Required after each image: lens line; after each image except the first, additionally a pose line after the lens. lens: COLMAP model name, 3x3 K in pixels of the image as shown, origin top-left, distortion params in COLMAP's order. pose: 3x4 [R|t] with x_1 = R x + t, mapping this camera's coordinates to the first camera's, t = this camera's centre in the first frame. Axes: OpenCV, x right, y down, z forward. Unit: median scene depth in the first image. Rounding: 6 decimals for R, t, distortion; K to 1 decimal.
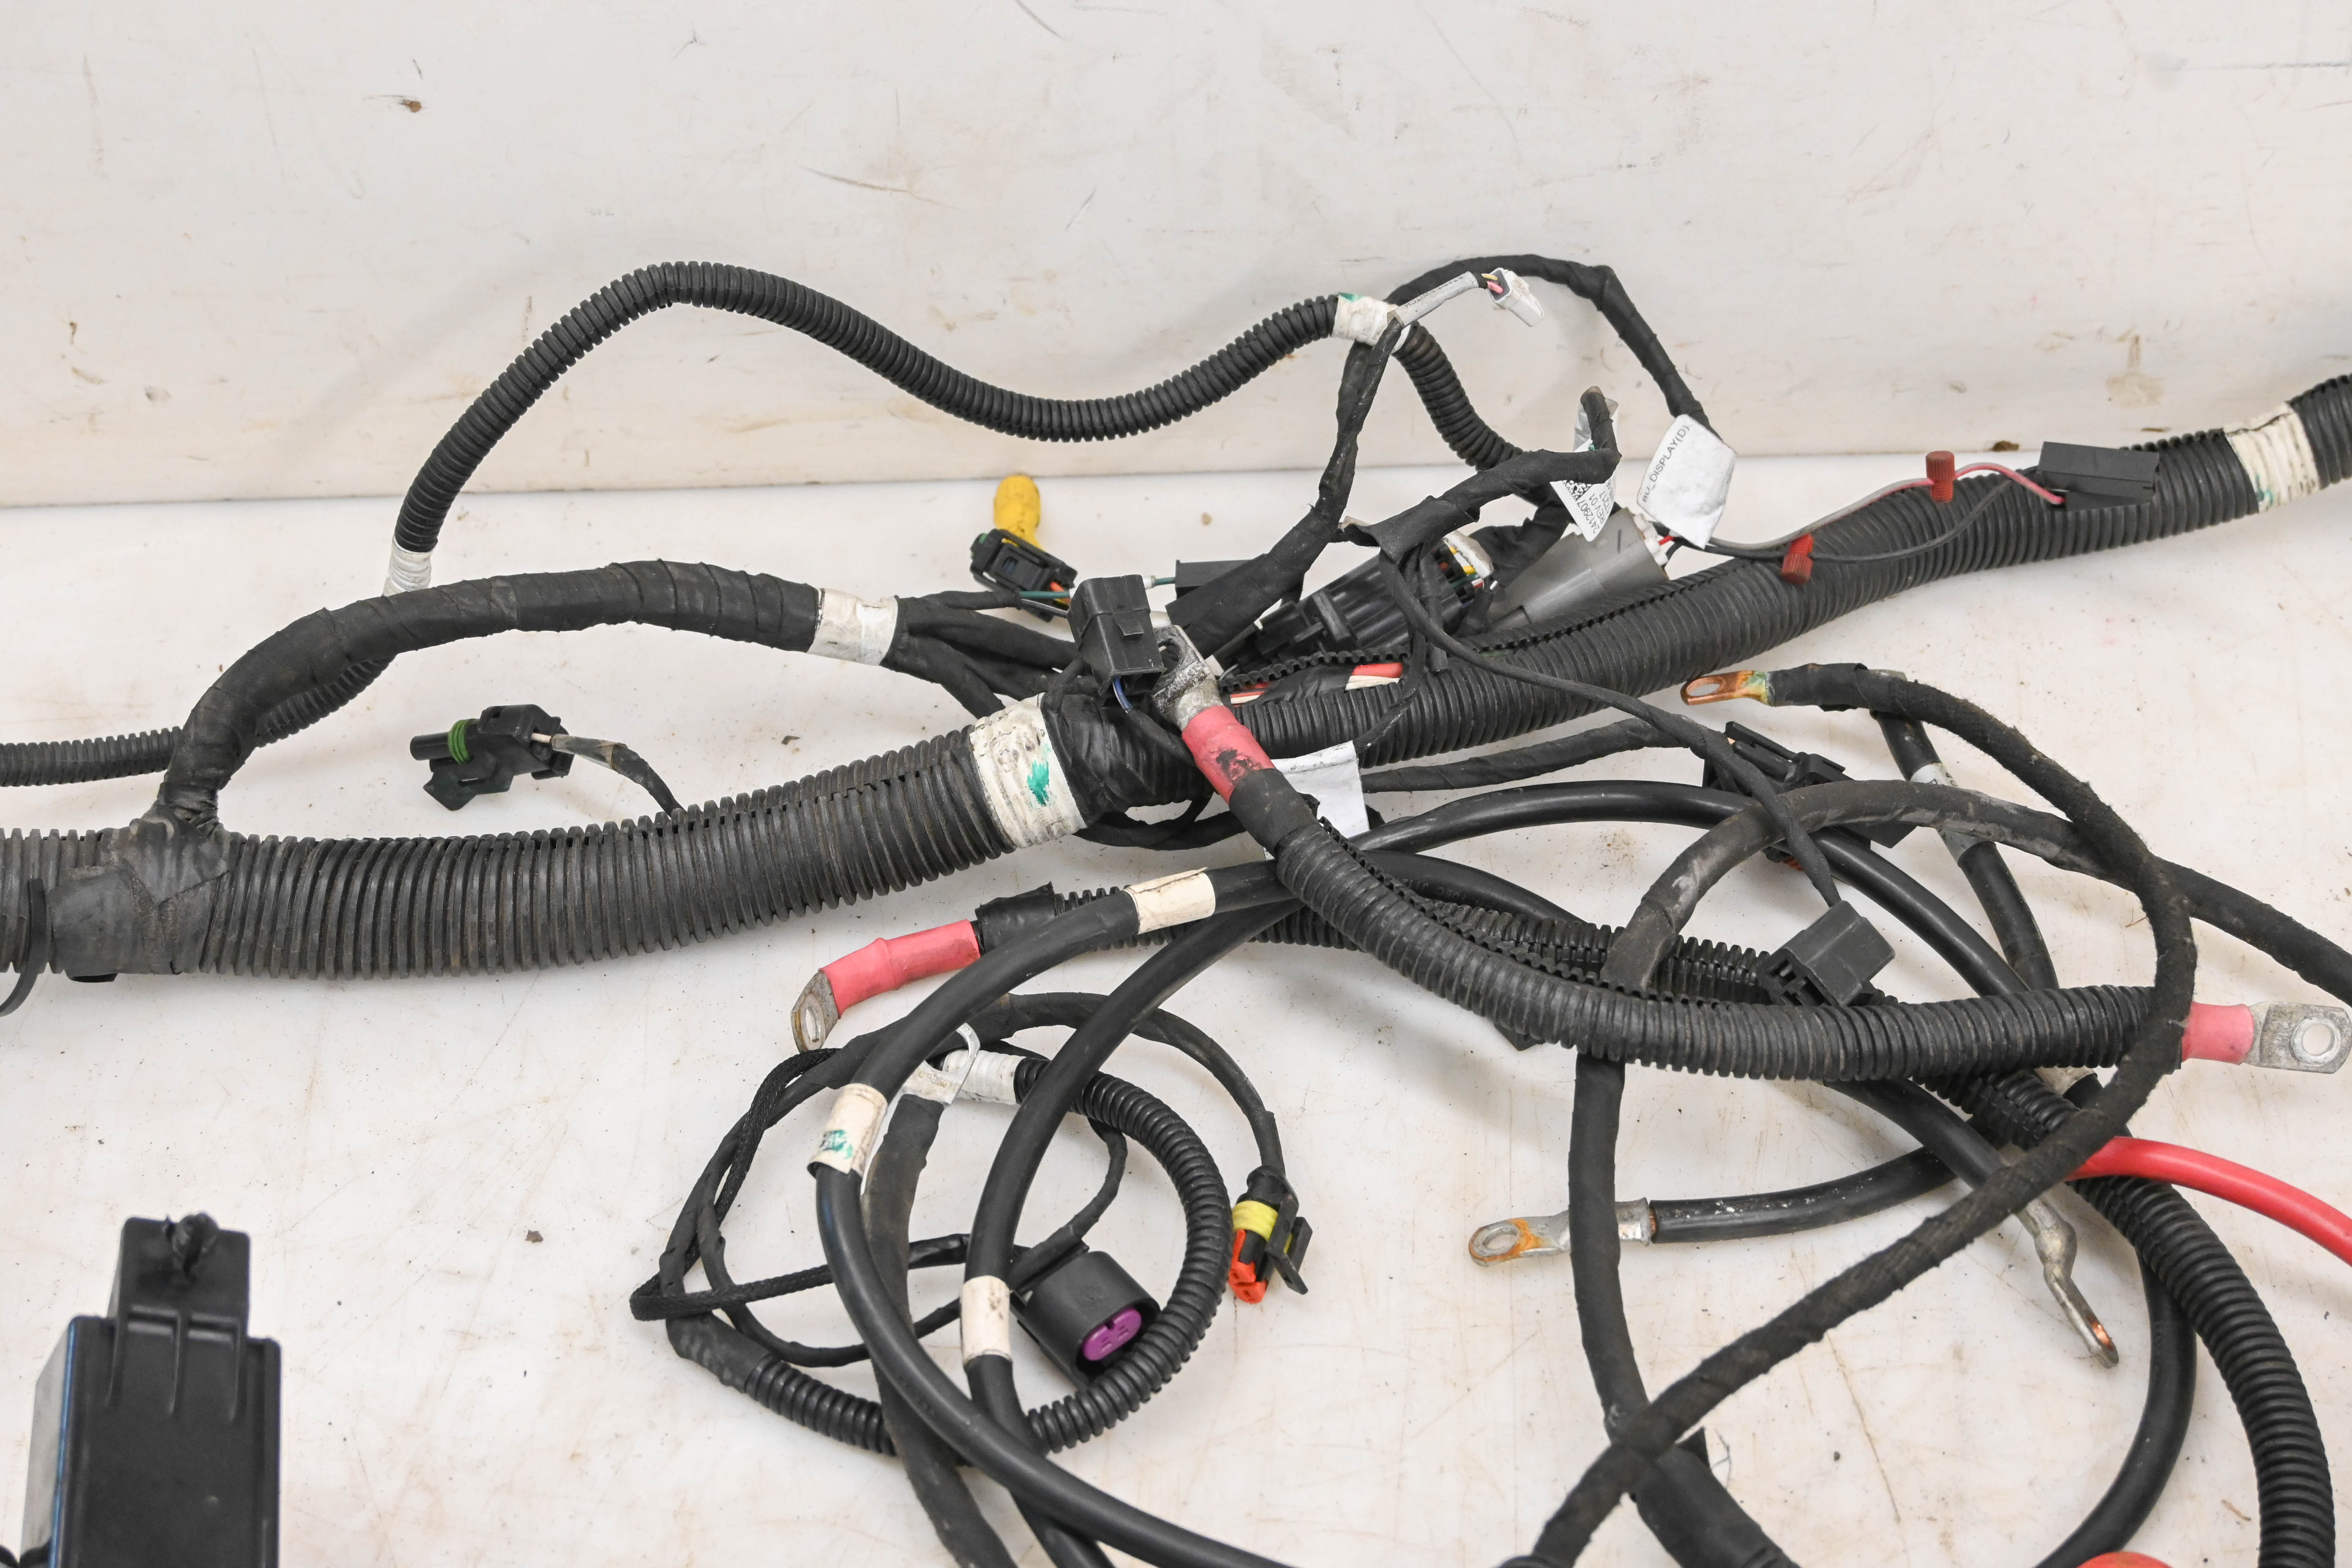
lens RADIAL K [[4268.8, 0, 1176.0], [0, 4268.8, 784.0], [0, 0, 1]] dist [0.007730, -0.062141]
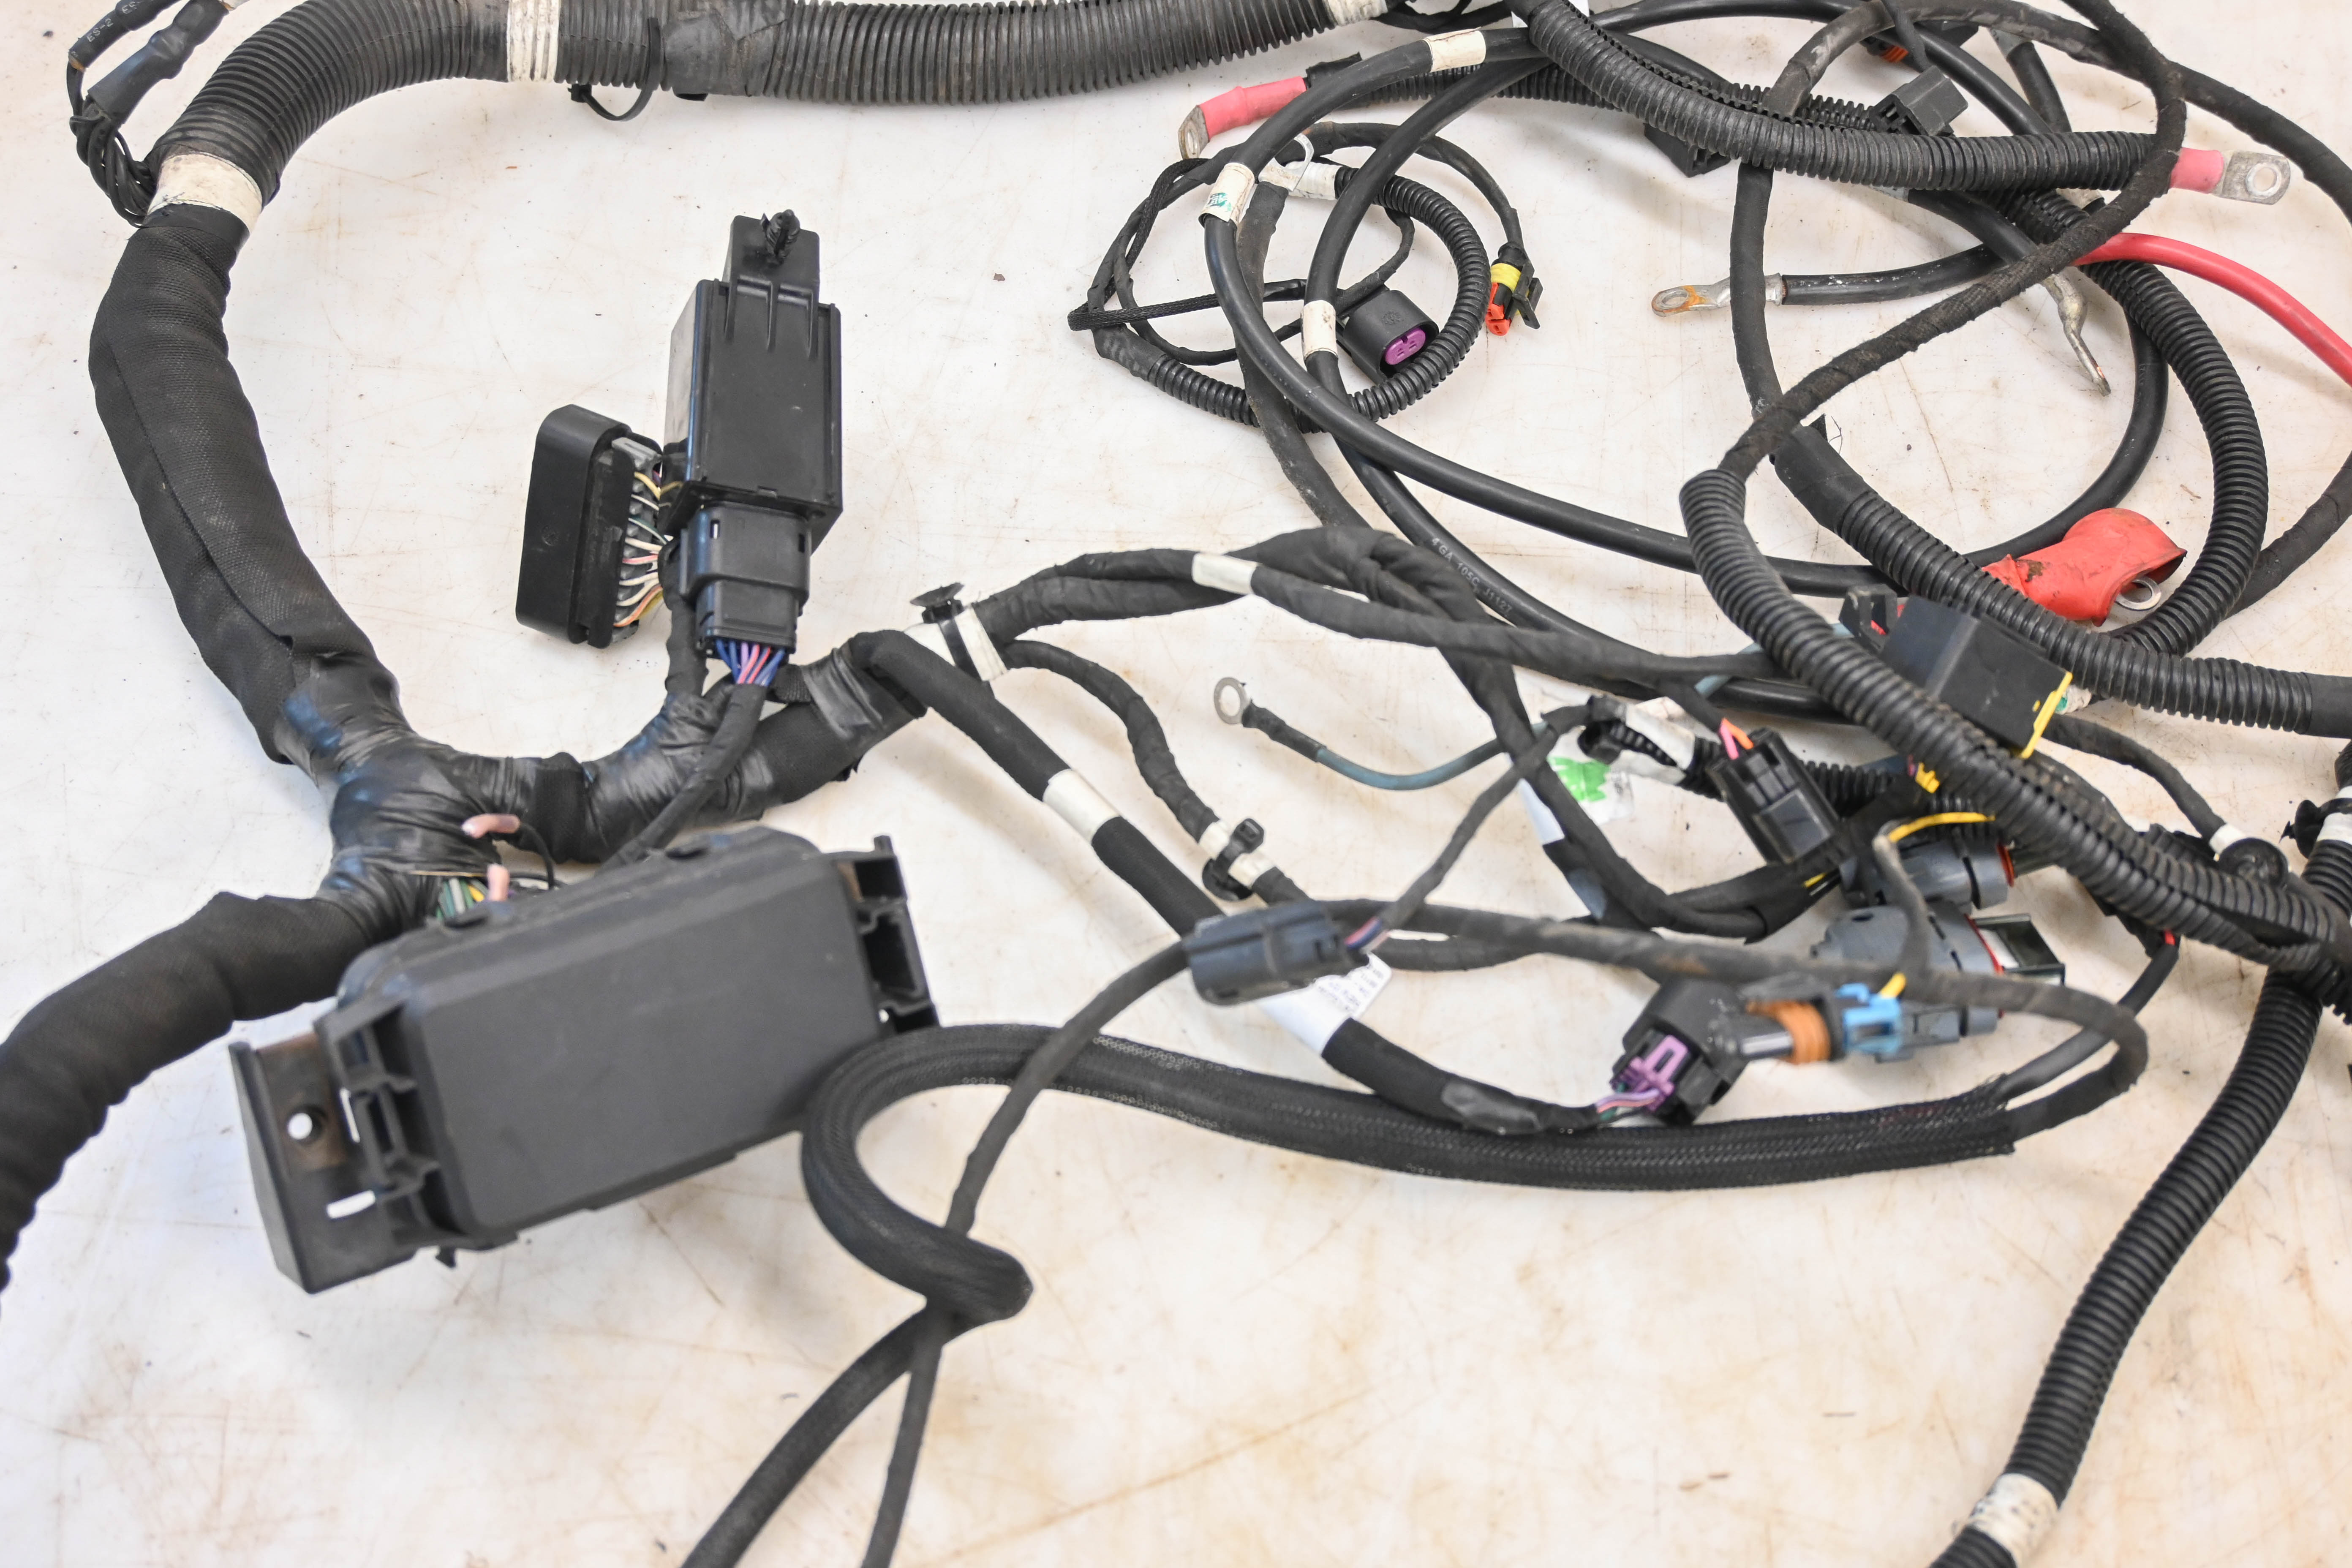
lens RADIAL K [[2764.4, 0, 1176.0], [0, 2764.4, 784.0], [0, 0, 1]] dist [-0.000906, -0.013611]
pose [[0.998524, 0.040504, -0.036180, -0.050462], [-0.032909, 0.981194, 0.190198, 0.095334], [0.043203, -0.188726, 0.981079, 0.054782]]
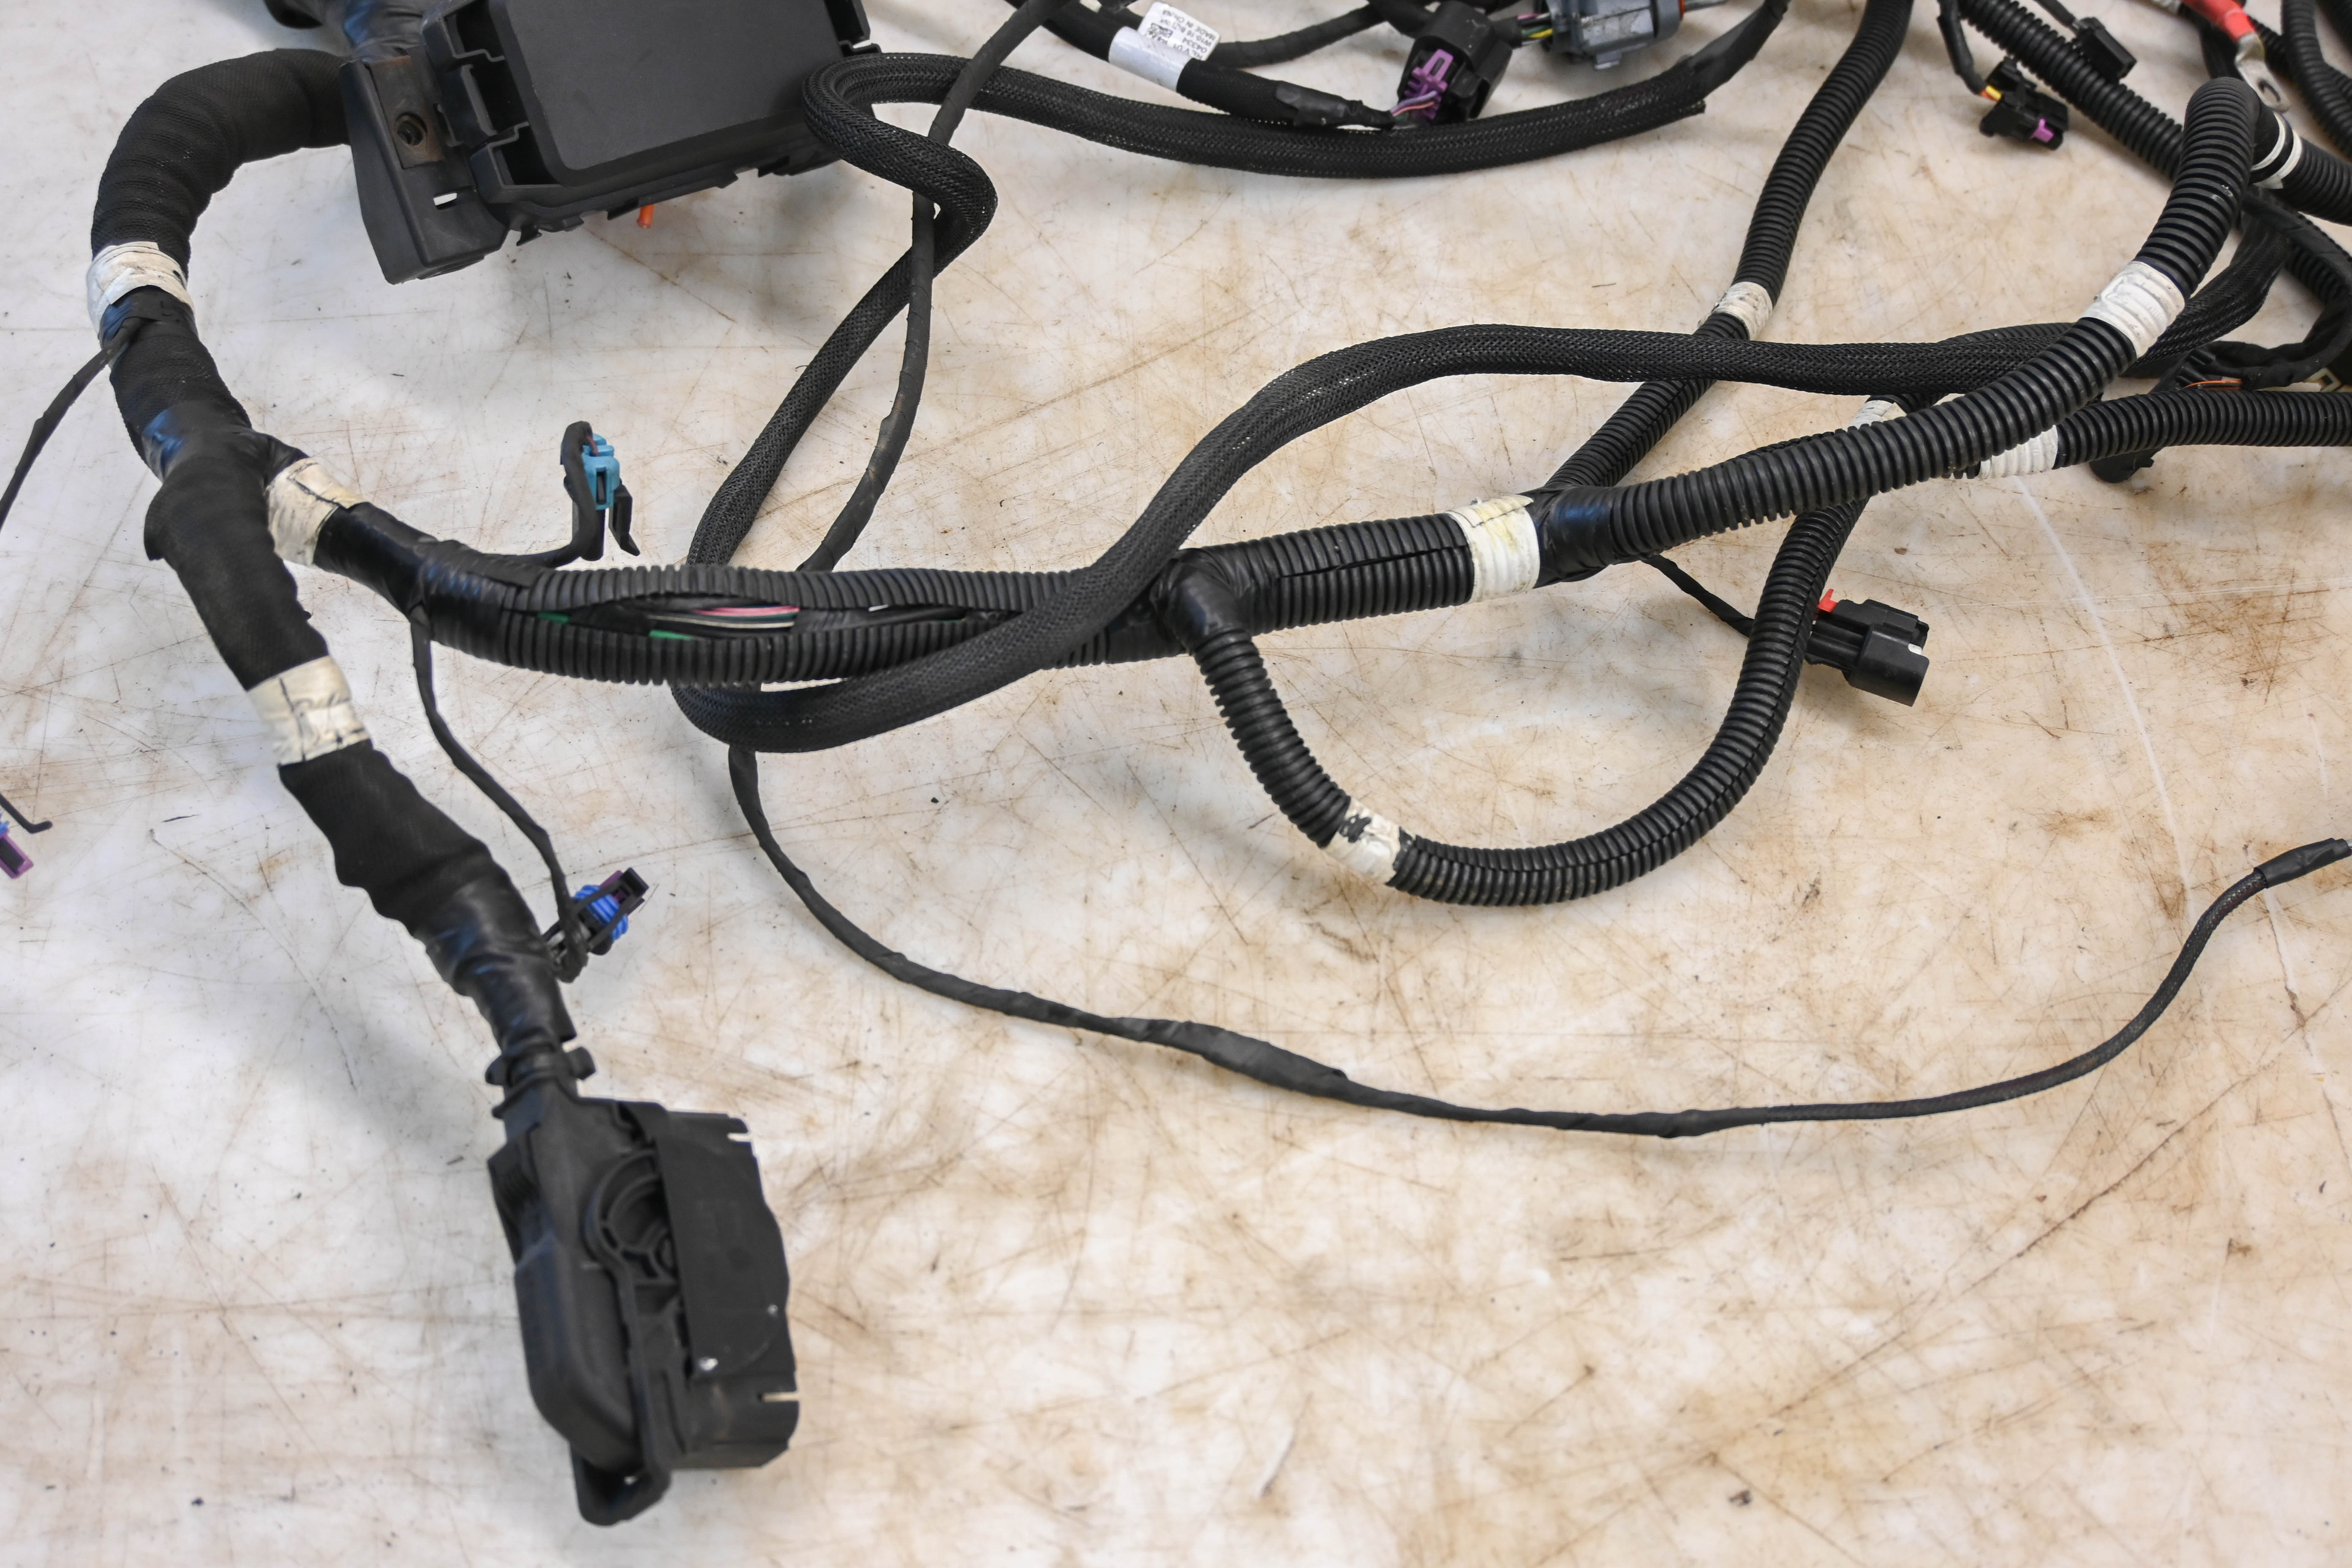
lens RADIAL K [[2764.4, 0, 1176.0], [0, 2764.4, 784.0], [0, 0, 1]] dist [-0.000906, -0.013611]
pose [[0.992063, -0.084098, 0.093480, -0.142536], [0.067427, 0.983300, 0.169039, 0.374470], [-0.106134, -0.161395, 0.981166, -0.195559]]
